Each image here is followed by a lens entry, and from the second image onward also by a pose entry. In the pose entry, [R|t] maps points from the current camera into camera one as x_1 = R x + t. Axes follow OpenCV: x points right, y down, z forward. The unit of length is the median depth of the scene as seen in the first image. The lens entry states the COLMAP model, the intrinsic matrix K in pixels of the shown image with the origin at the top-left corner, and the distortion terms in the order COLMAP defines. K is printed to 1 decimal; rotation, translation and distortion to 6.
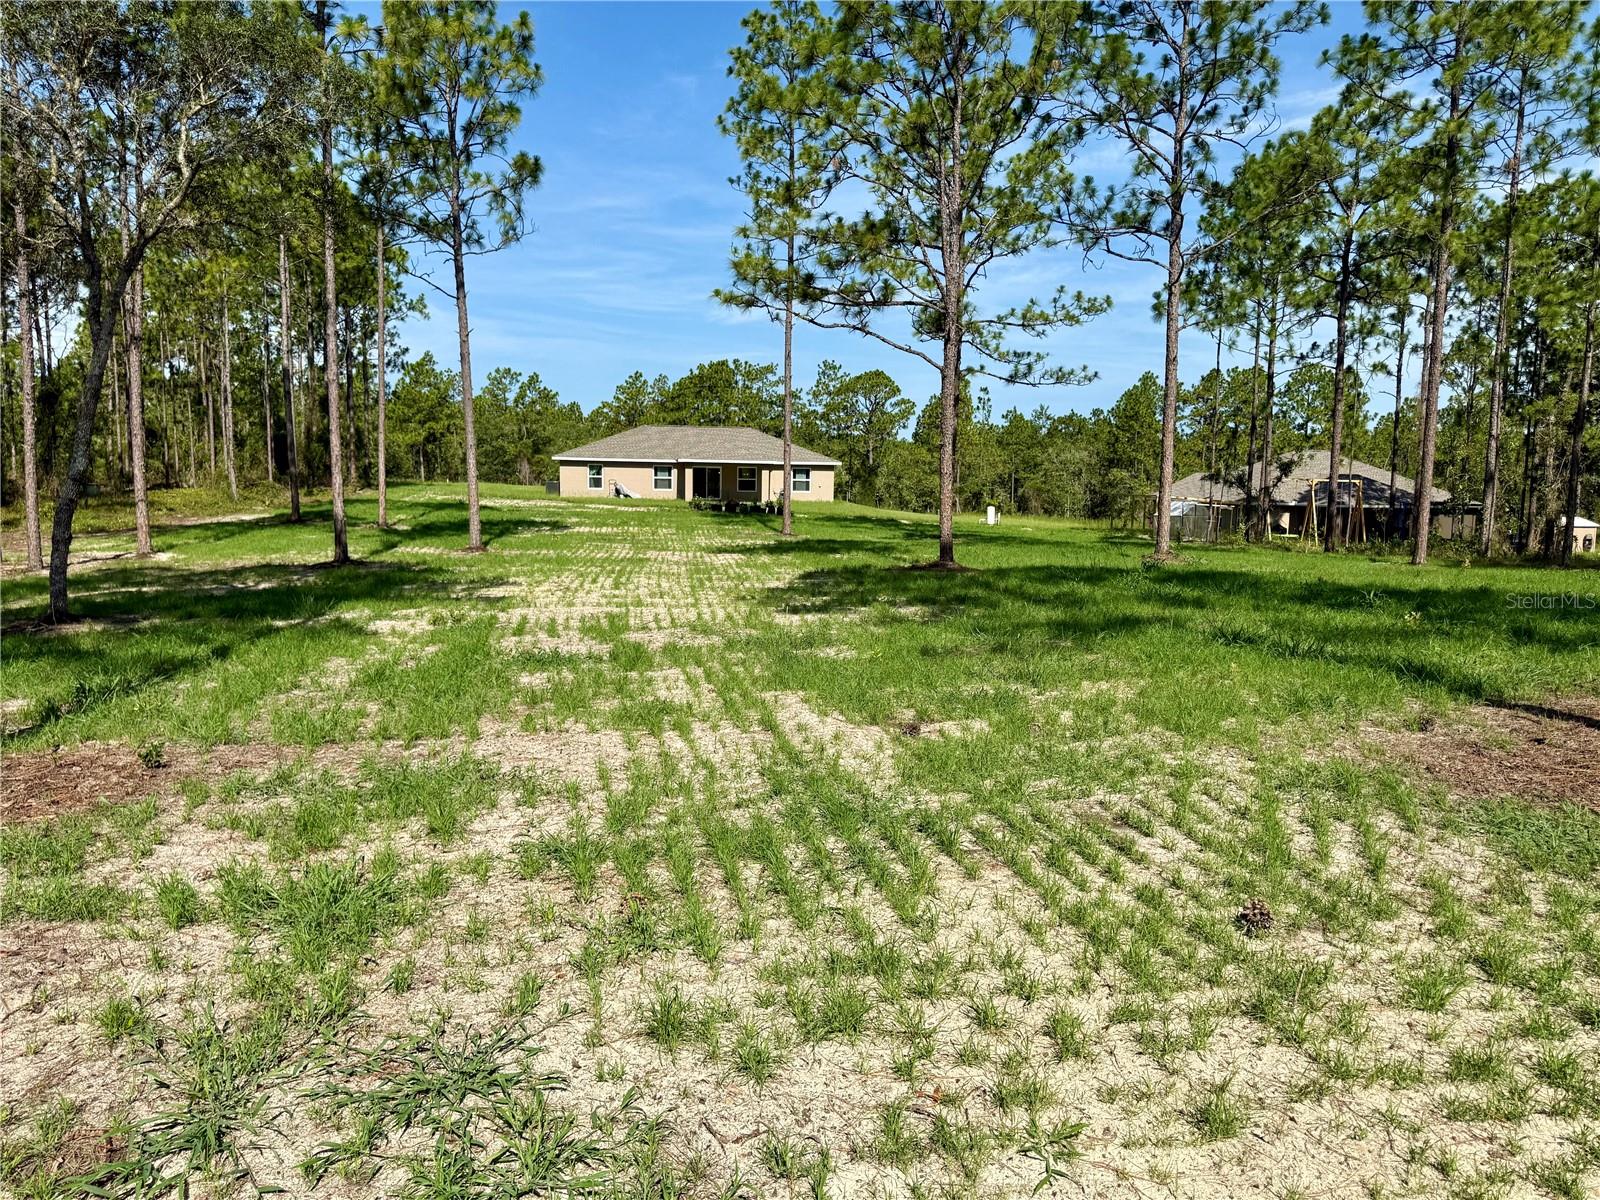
lens RADIAL K [[1127.0, 0, 800.1], [0, 1127.0, 599.4], [0, 0, 1]] dist [0.009796, -0.007619]
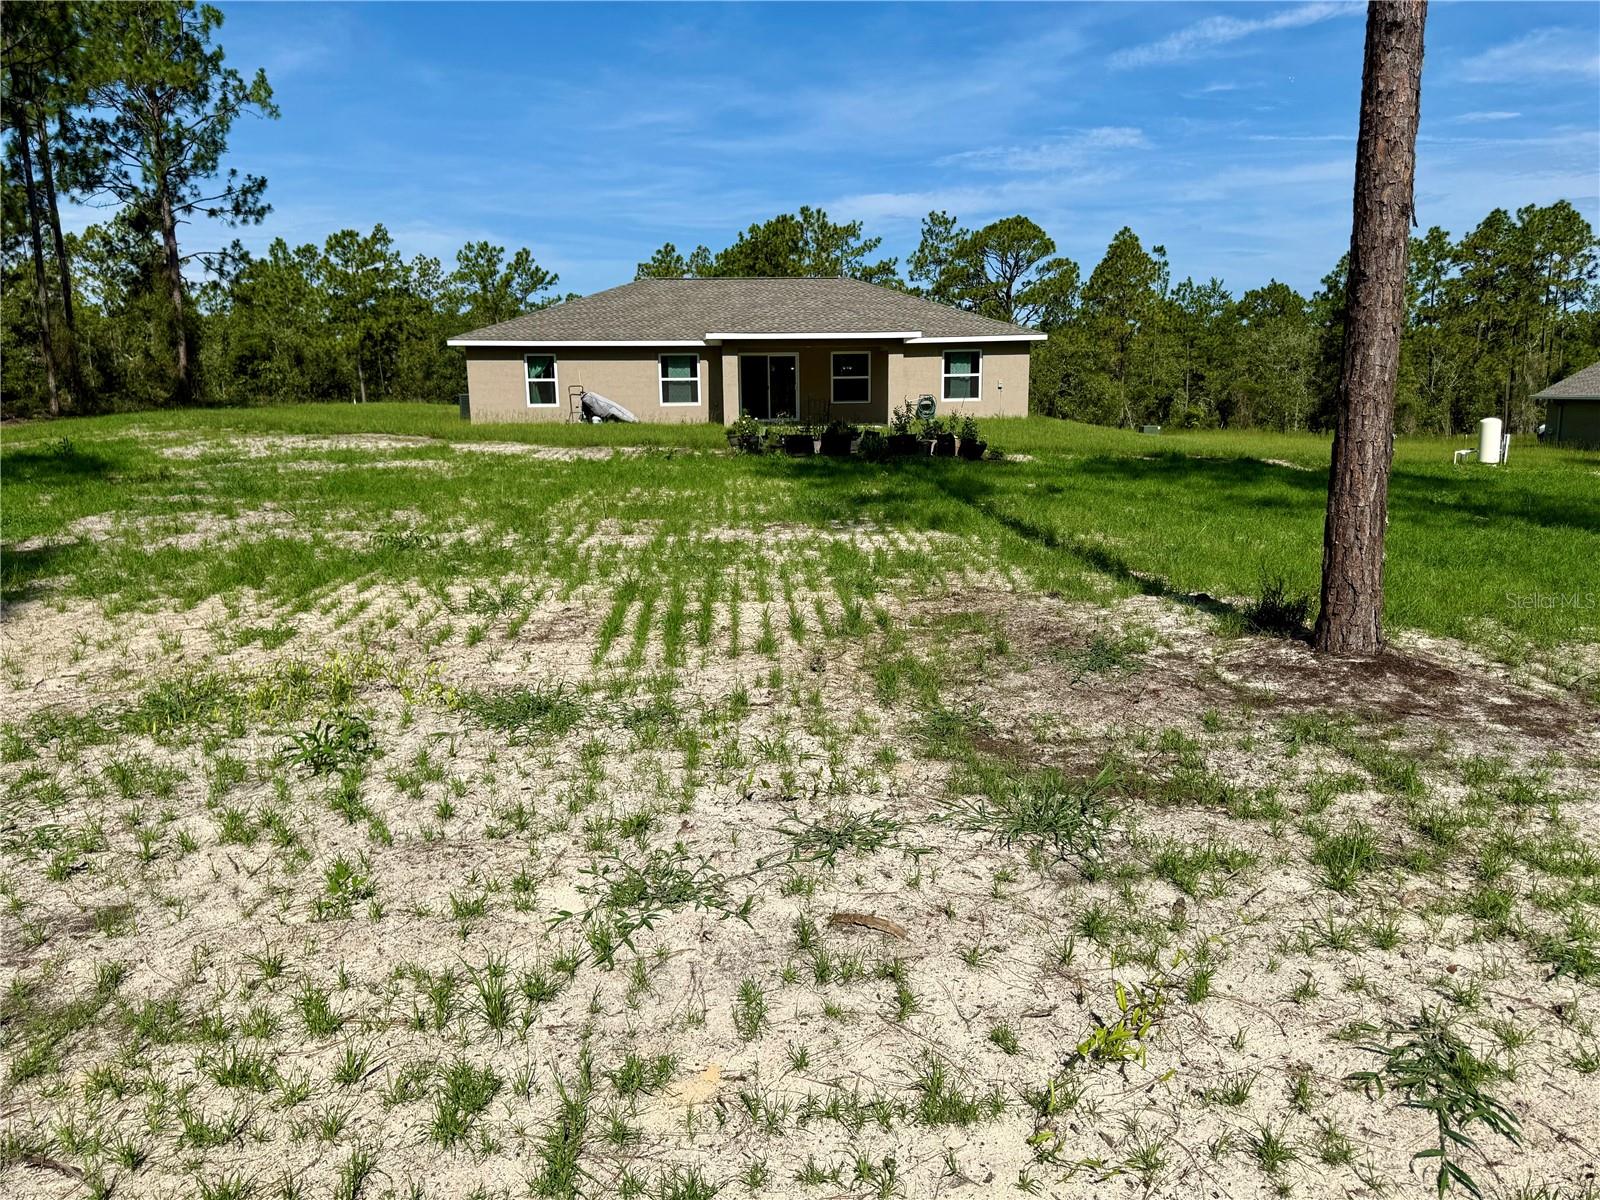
lens RADIAL K [[1127.0, 0, 803.2], [0, 1127.0, 600.5], [0, 0, 1]] dist [0.009796, -0.007619]
pose [[0.998429, -0.018750, -0.052792, -0.043284], [0.022513, 0.997178, 0.071621, -0.045244], [0.051301, -0.072697, 0.996034, 0.502490]]
